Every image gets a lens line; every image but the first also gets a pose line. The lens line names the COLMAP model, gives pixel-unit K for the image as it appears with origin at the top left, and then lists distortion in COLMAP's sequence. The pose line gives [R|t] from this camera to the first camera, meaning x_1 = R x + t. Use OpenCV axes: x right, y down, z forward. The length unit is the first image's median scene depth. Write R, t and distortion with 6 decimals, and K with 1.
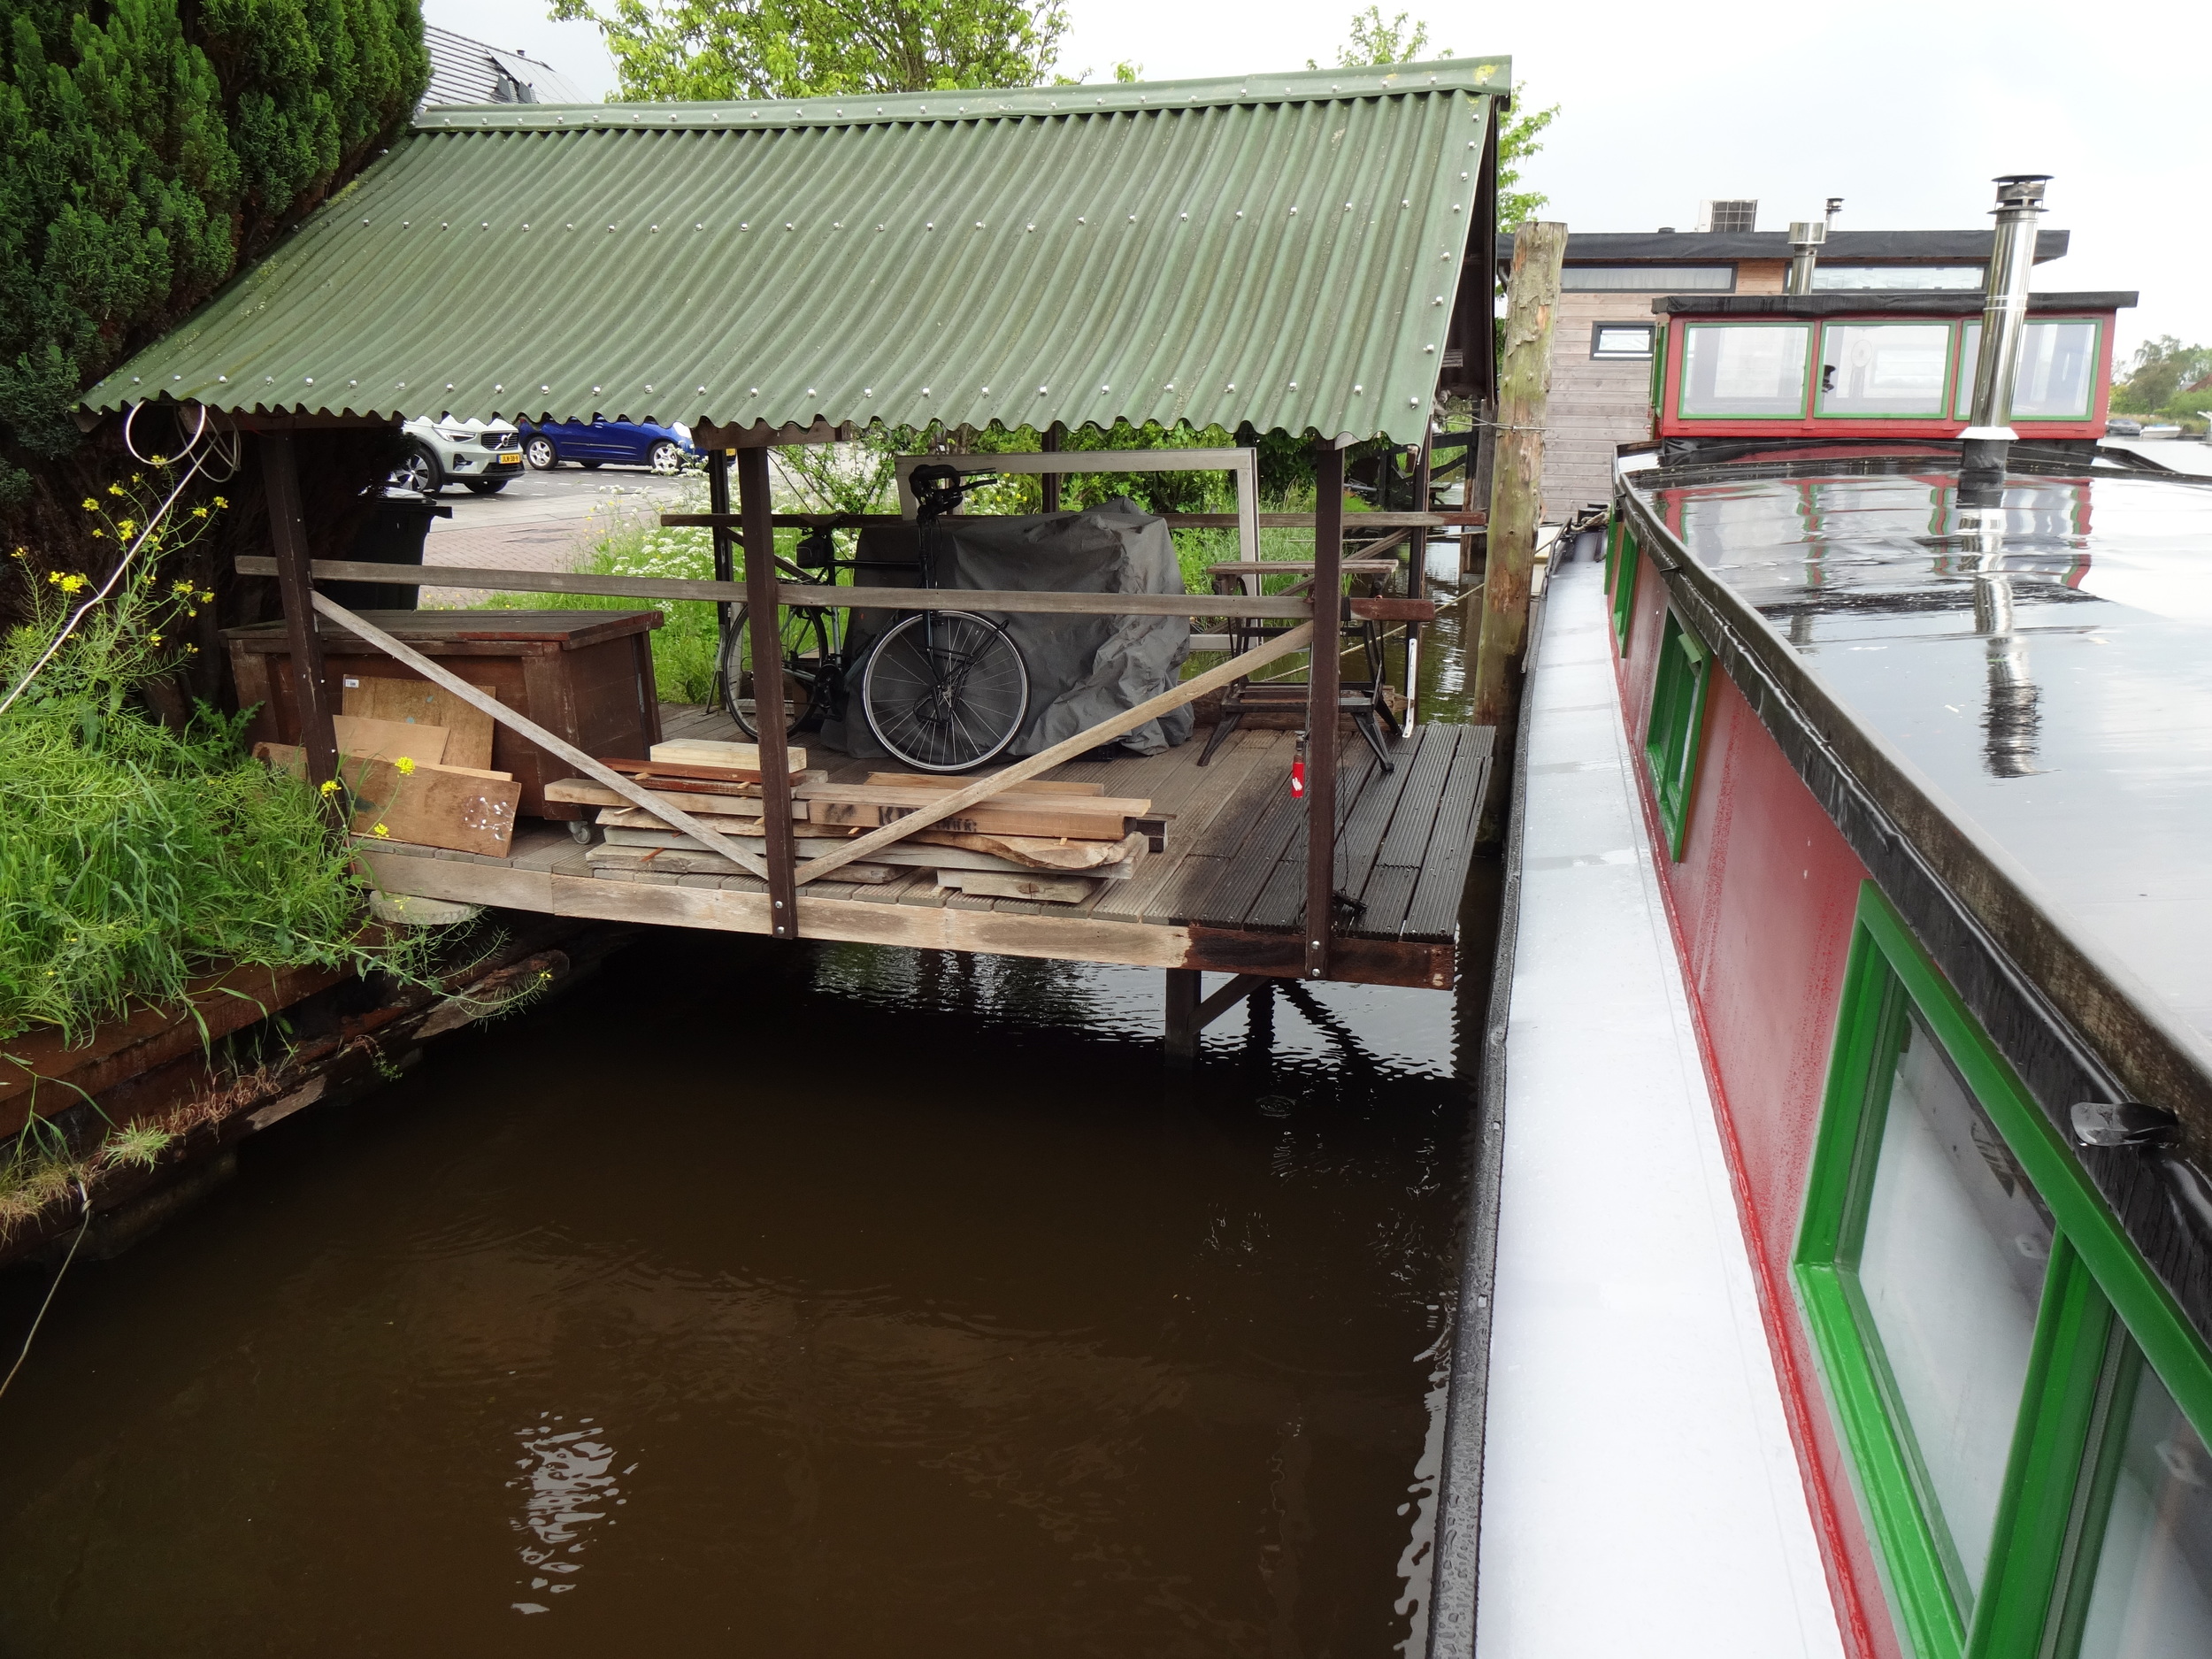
lens RADIAL K [[1602.9, 0, 1120.1], [0, 1602.9, 837.5], [0, 0, 1]] dist [-0.005849, -0.008180]
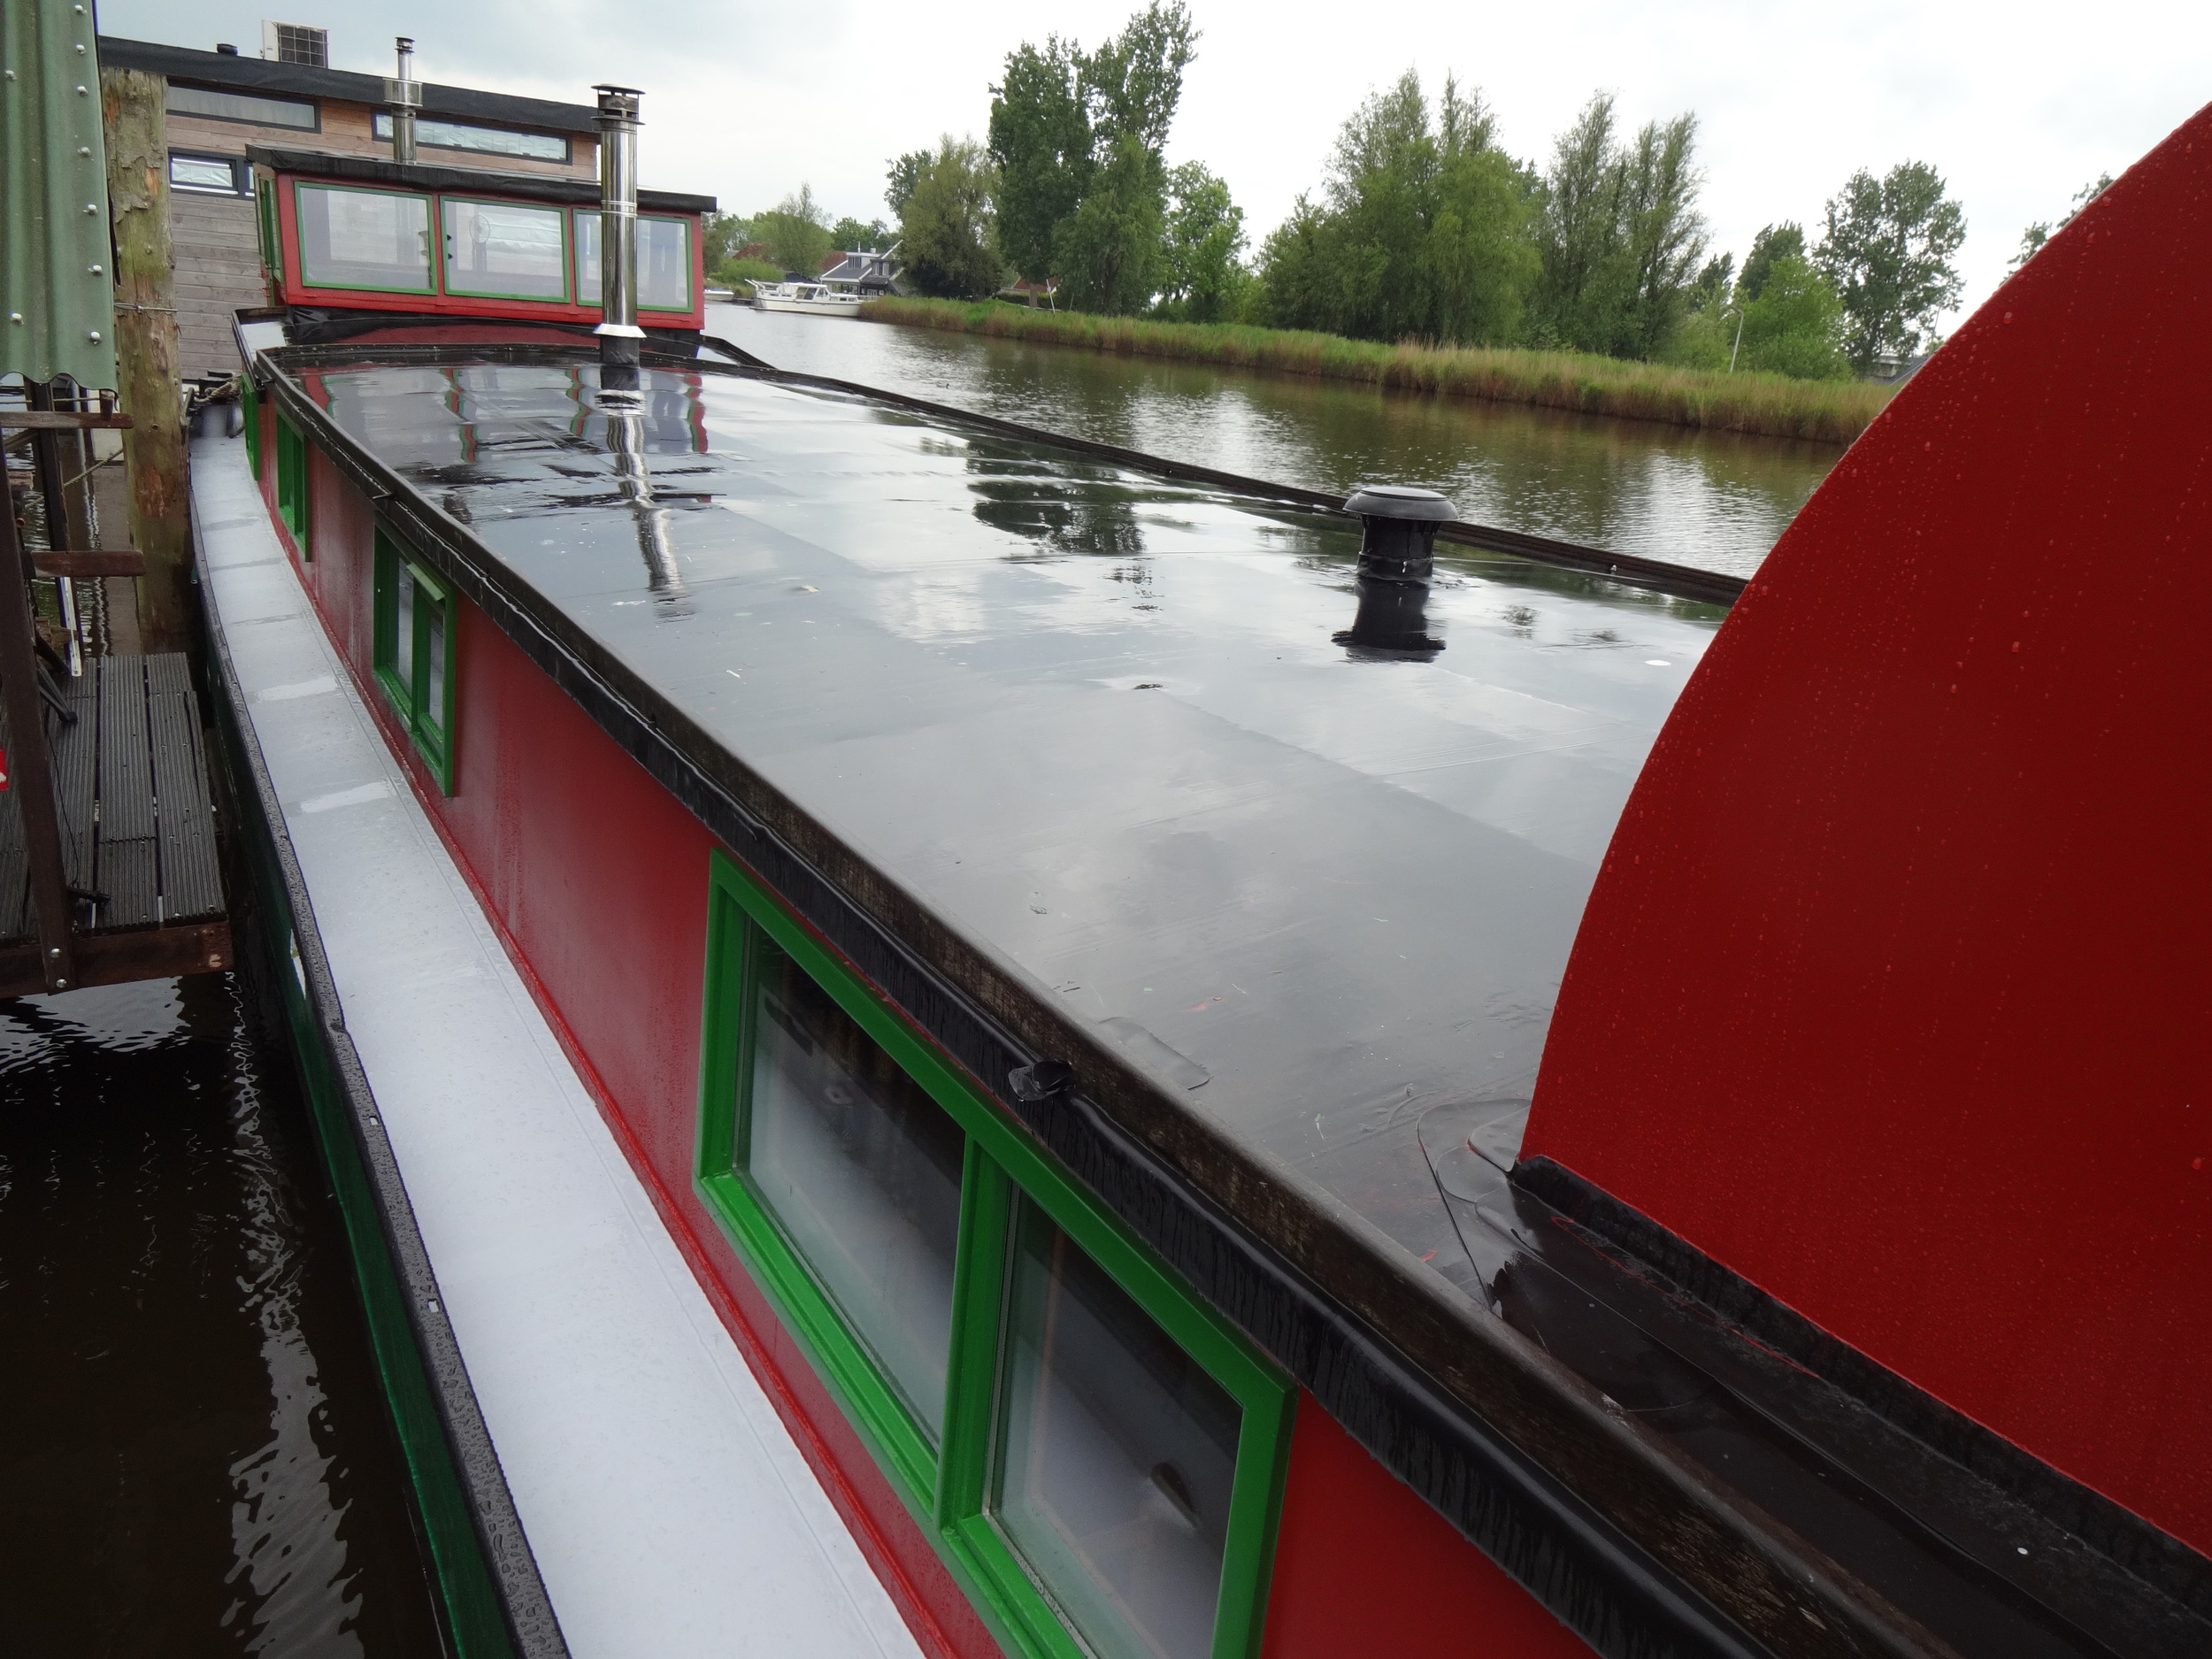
lens RADIAL K [[1602.9, 0, 1105.2], [0, 1602.9, 843.8], [0, 0, 1]] dist [-0.005849, -0.008180]
pose [[0.702023, -0.171710, 0.691144, -0.034250], [0.105138, 0.984852, 0.137888, -0.026188], [-0.704351, -0.024135, 0.709441, -0.006819]]
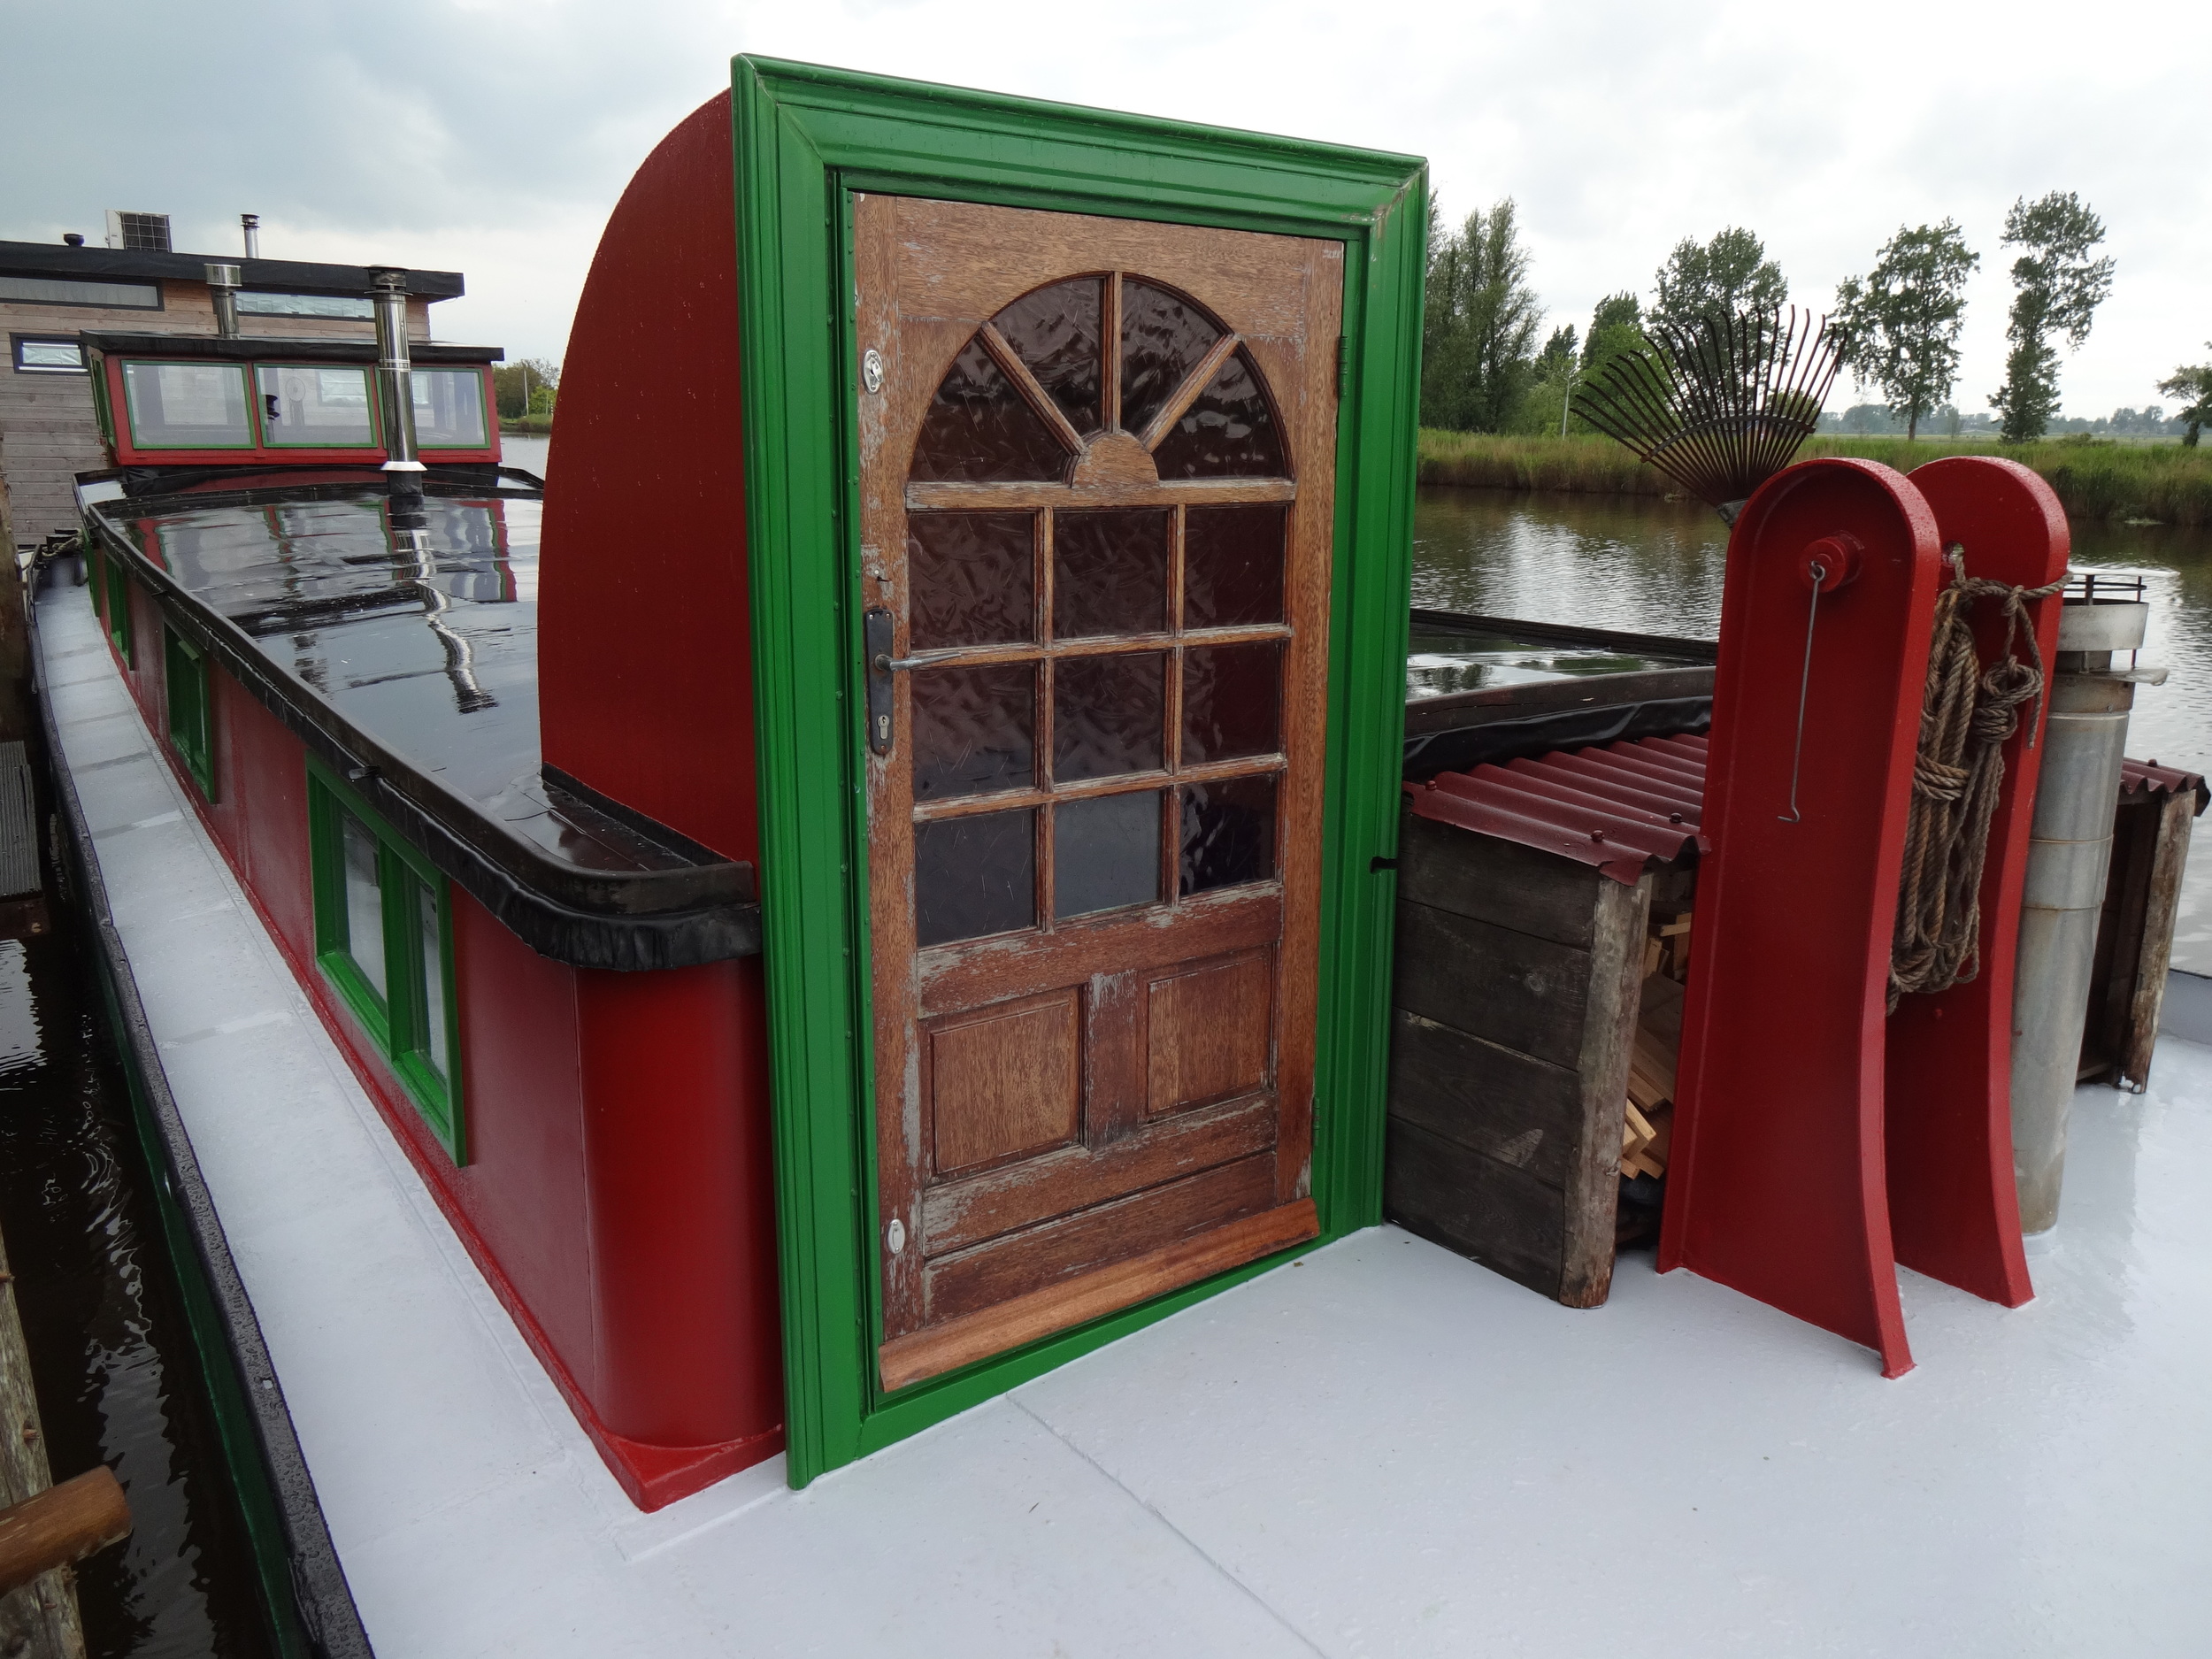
lens RADIAL K [[1602.9, 0, 1102.3], [0, 1602.9, 838.4], [0, 0, 1]] dist [-0.005849, -0.008180]
pose [[0.653157, -0.183464, 0.734661, -0.086062], [0.183409, 0.979646, 0.081582, 0.036761], [-0.734675, 0.081458, 0.673511, -0.248151]]
